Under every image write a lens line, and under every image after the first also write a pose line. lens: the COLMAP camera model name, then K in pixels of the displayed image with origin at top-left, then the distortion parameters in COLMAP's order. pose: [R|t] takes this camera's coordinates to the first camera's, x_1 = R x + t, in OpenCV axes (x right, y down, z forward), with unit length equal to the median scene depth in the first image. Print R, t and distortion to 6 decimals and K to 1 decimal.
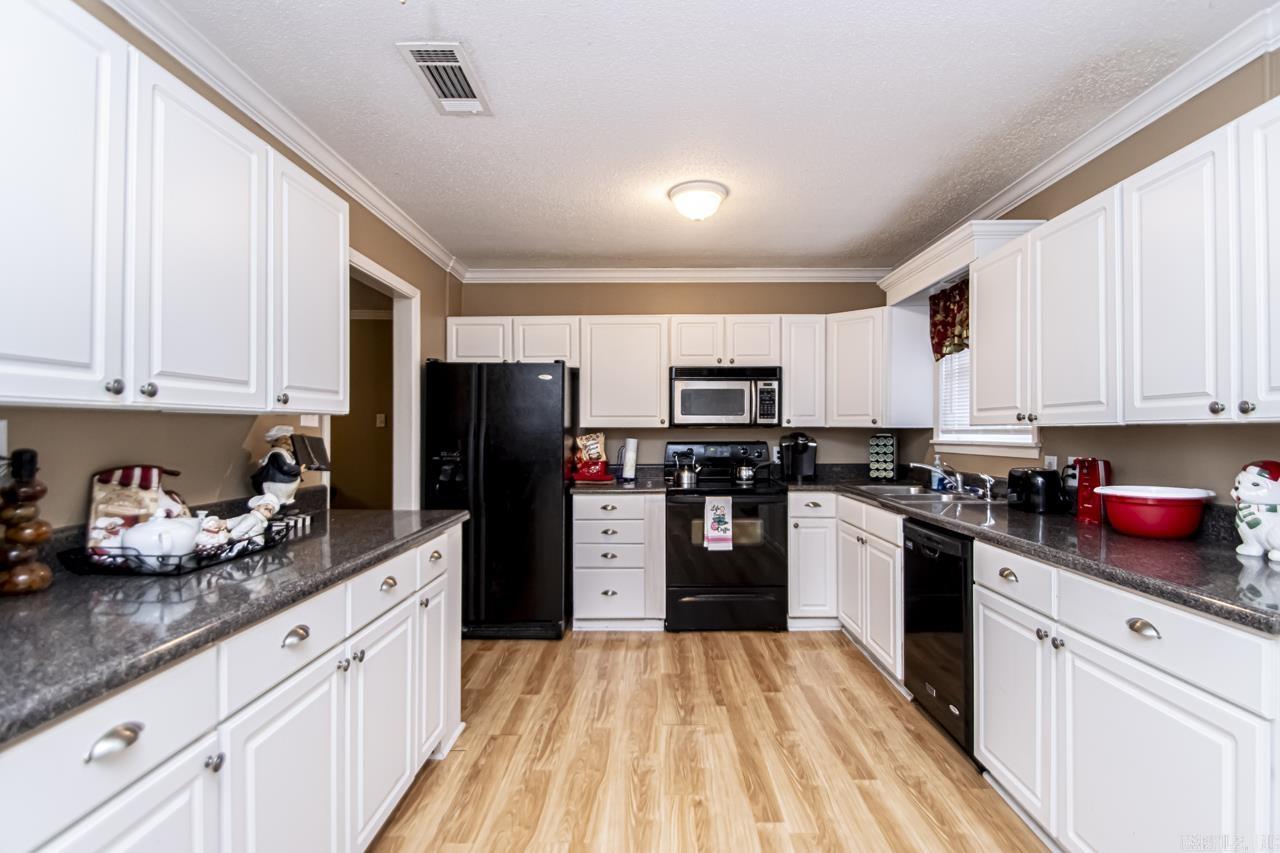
lens RADIAL K [[613.0, 0, 640.6], [0, 613.0, 420.9], [0, 0, 1]] dist [-0.002041, -0.008297]
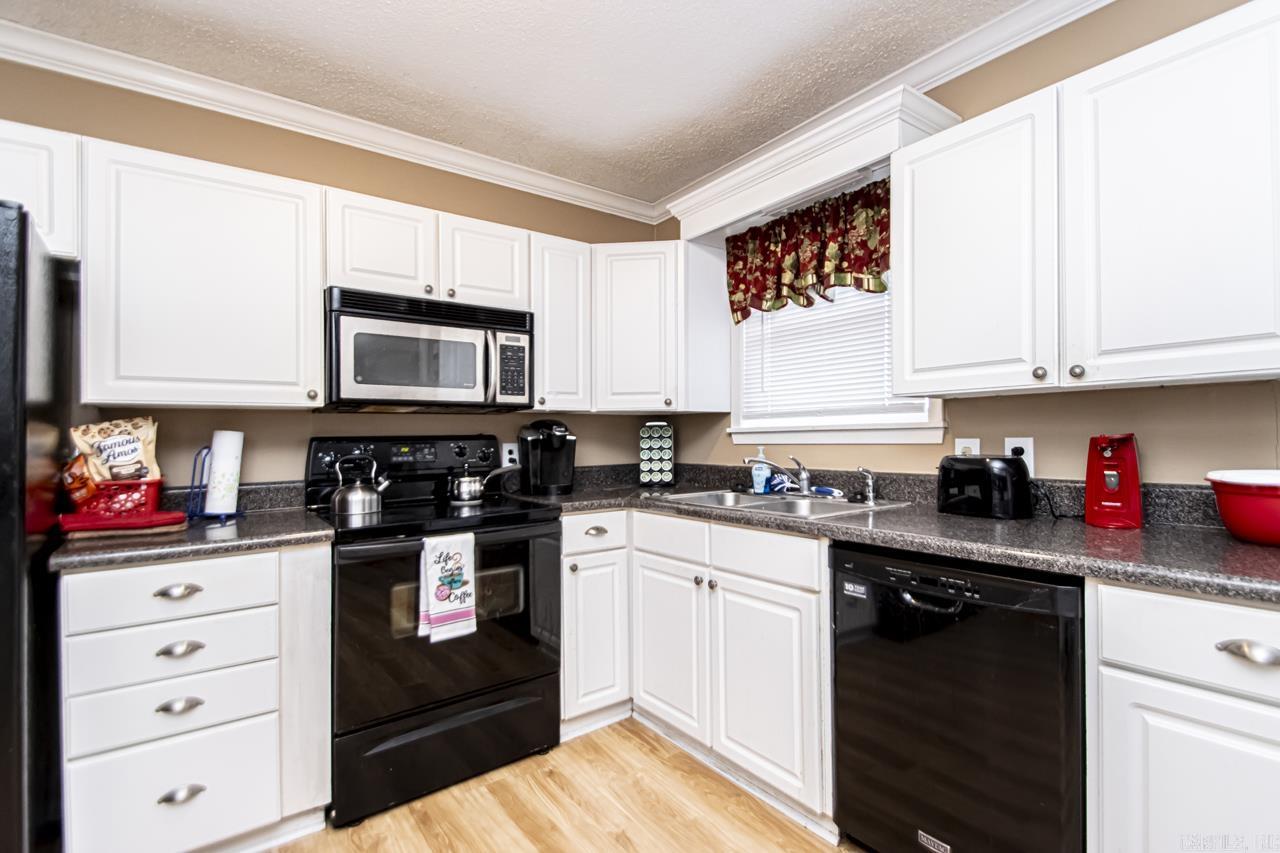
lens RADIAL K [[585.2, 0, 646.9], [0, 585.2, 428.6], [0, 0, 1]] dist [0.008277, -0.003524]
pose [[0.779028, 0.000498, 0.626988, -0.053812], [0.003388, 0.999982, -0.005004, 0.033483], [-0.626979, 0.006022, 0.779013, 0.481590]]
